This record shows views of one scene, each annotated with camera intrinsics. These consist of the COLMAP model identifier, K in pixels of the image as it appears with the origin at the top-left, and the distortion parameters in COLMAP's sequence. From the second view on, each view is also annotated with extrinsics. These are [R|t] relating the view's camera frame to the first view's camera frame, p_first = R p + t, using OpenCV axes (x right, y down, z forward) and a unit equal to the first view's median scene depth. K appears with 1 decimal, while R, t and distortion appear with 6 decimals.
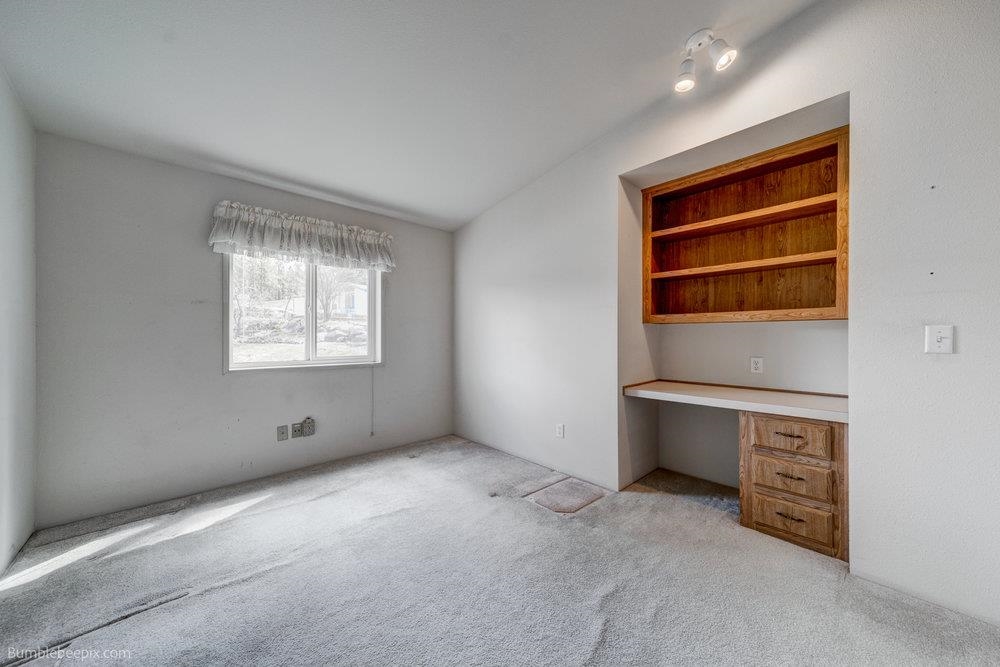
lens RADIAL K [[348.4, 0, 496.5], [0, 348.4, 335.5], [0, 0, 1]] dist [0.001285, -0.000031]
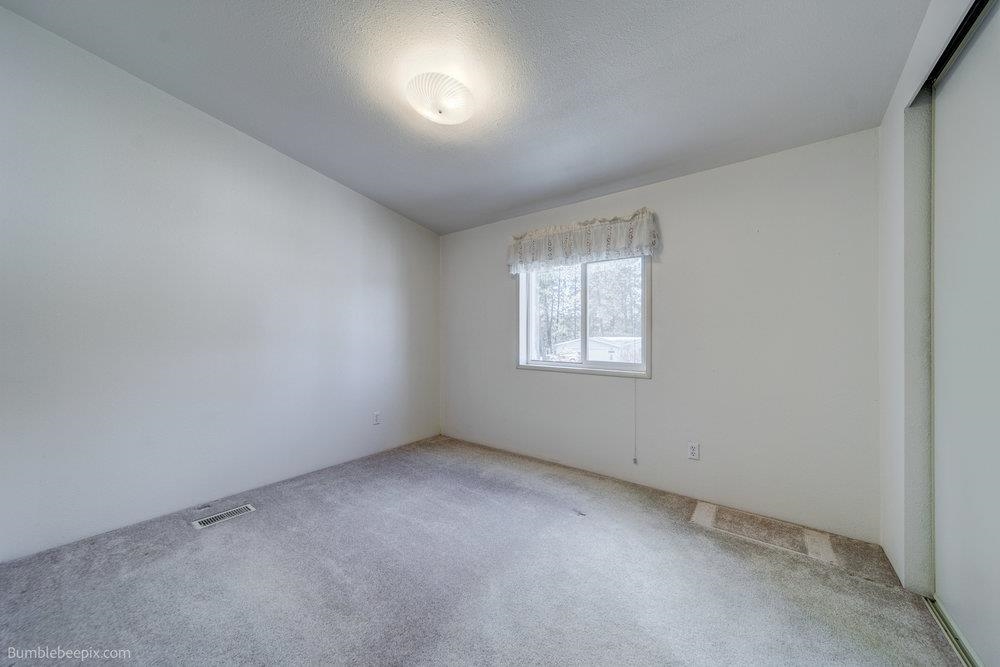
lens RADIAL K [[348.4, 0, 496.5], [0, 348.4, 335.5], [0, 0, 1]] dist [0.001285, -0.000031]
pose [[0.159522, 0.002489, -0.987191, 0.424699], [-0.003623, 0.999992, 0.001935, -0.005396], [0.987188, 0.003268, 0.159530, 0.632648]]
